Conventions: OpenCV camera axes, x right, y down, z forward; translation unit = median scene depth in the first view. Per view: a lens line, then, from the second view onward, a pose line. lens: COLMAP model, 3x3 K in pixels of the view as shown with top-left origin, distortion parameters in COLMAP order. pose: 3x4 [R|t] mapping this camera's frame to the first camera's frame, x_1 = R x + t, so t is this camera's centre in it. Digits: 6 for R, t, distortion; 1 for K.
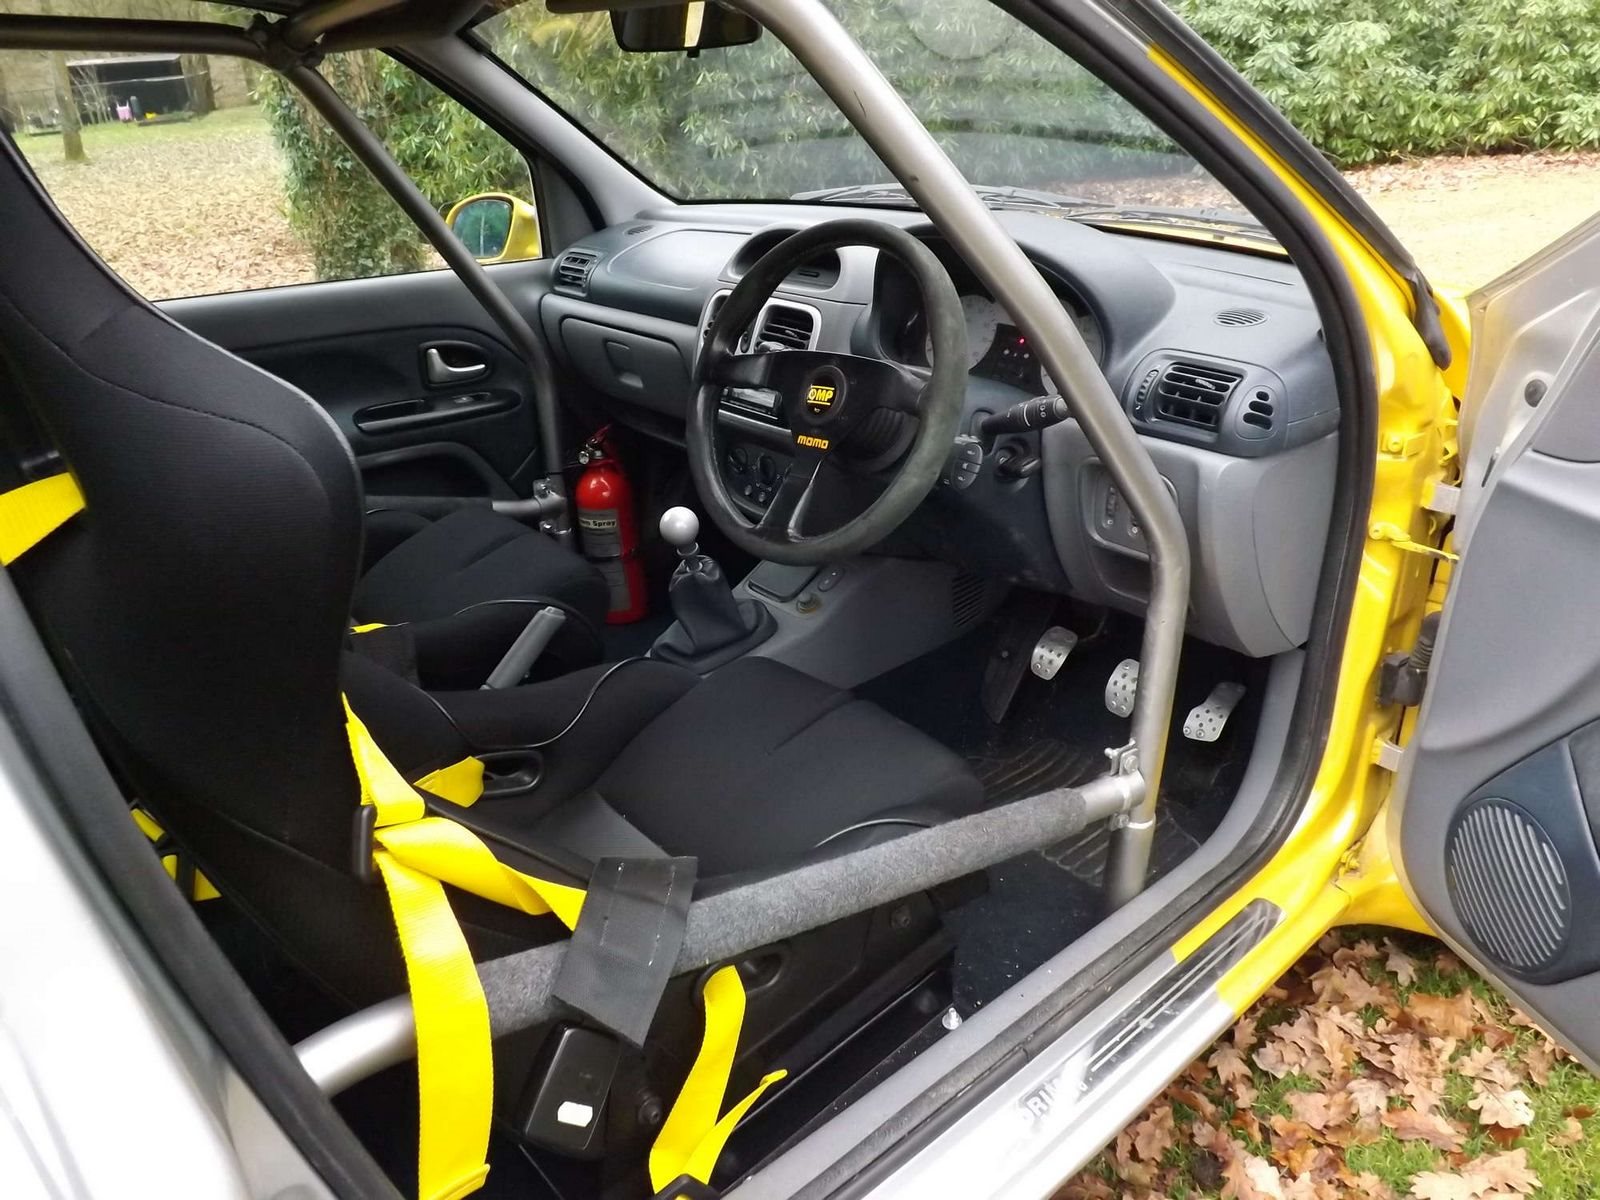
lens RADIAL K [[1153.4, 0, 808.0], [0, 1153.4, 578.5], [0, 0, 1]] dist [-0.057754, 0.013948]
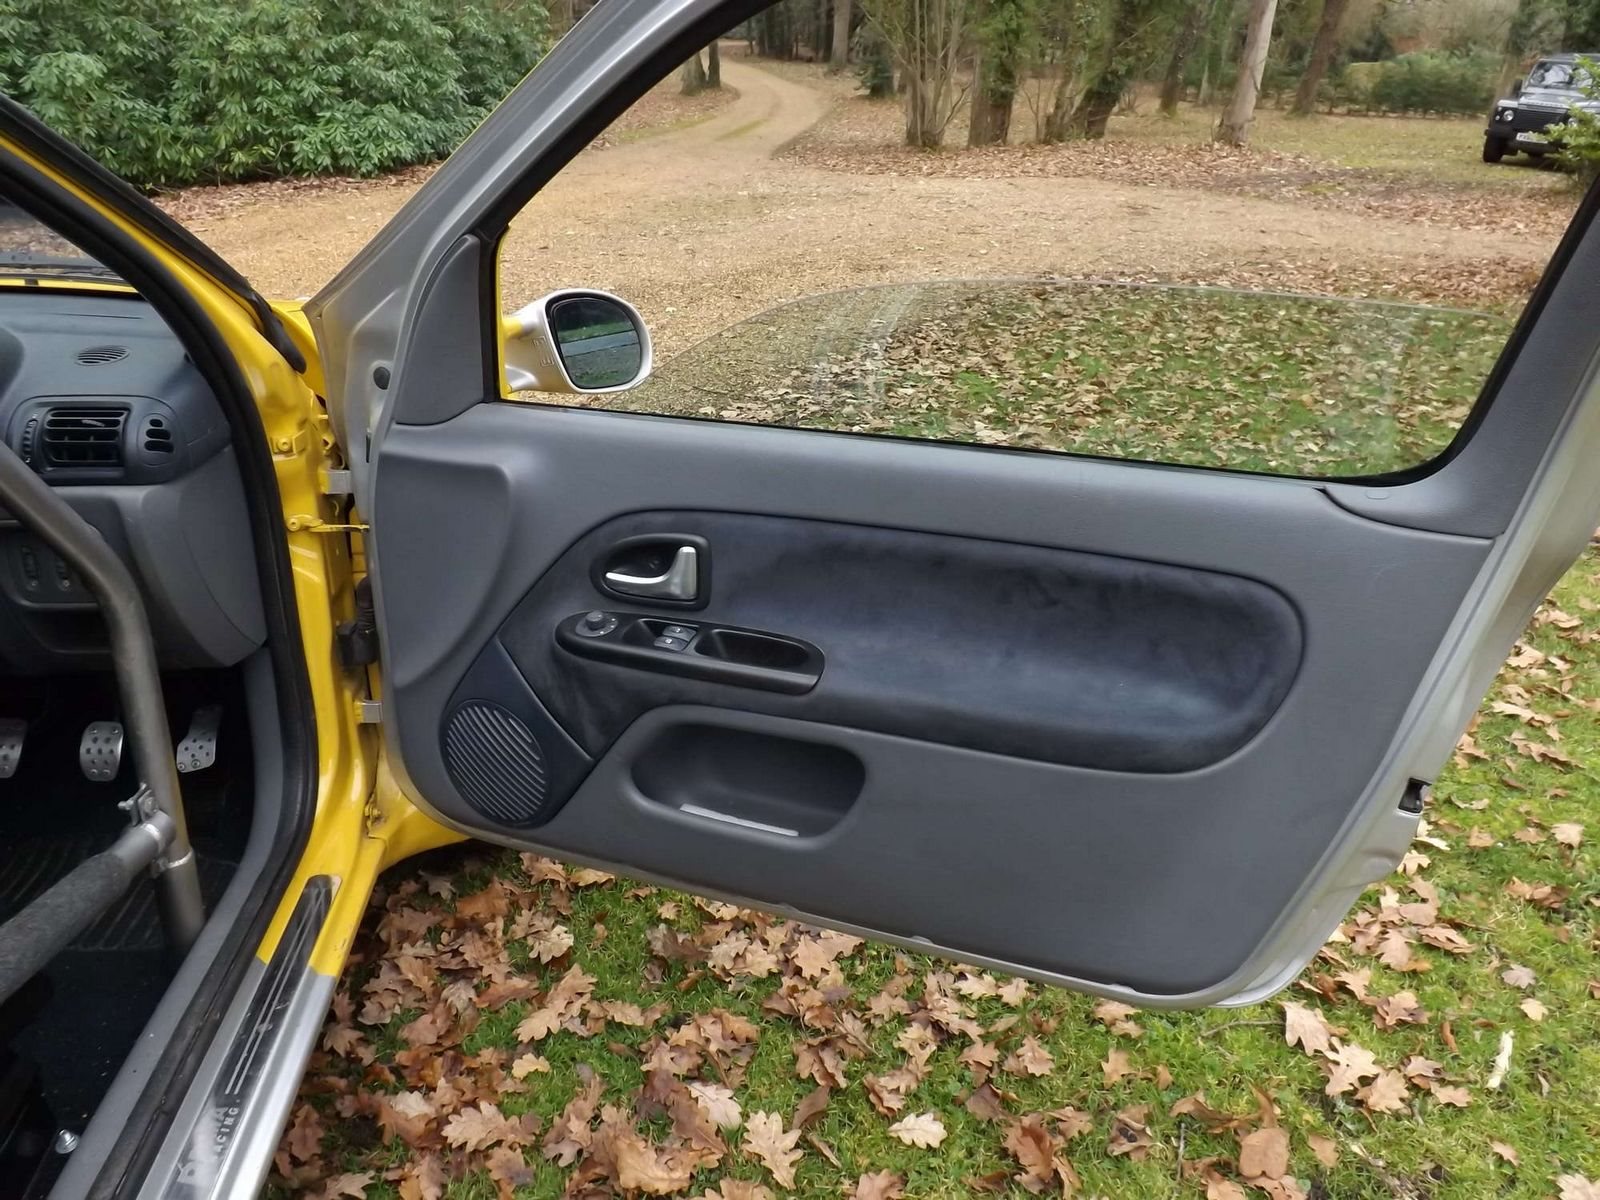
lens RADIAL K [[1153.4, 0, 797.4], [0, 1153.4, 589.0], [0, 0, 1]] dist [-0.057754, 0.013948]
pose [[0.580723, -0.282024, 0.763691, -0.066485], [0.294576, 0.947307, 0.125832, 0.018636], [-0.758937, 0.151892, 0.633200, -0.056712]]
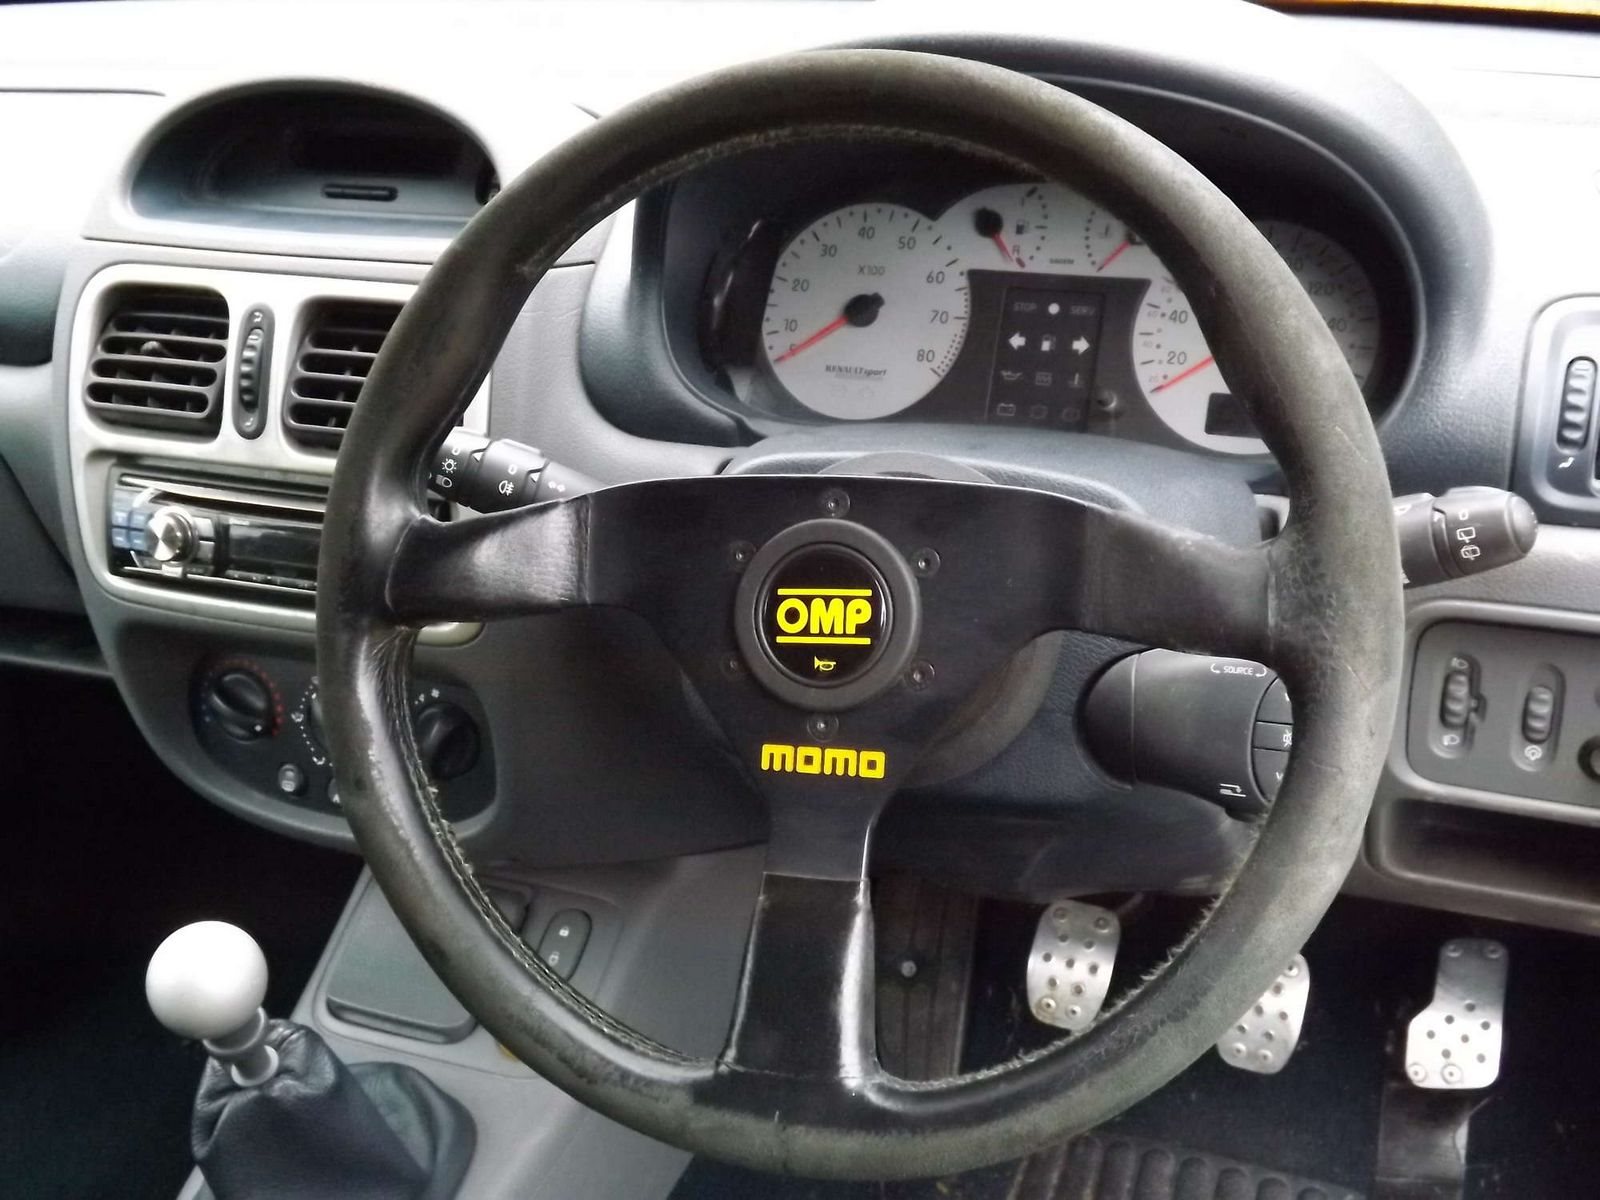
lens RADIAL K [[1887.8, 0, 796.1], [0, 1887.8, 593.4], [0, 0, 1]] dist [0.051970, 0.000000]
pose [[0.888803, -0.214786, 0.404842, -0.149119], [0.209483, 0.976093, 0.057954, -0.143022], [-0.407611, 0.033298, 0.912548, 0.383865]]
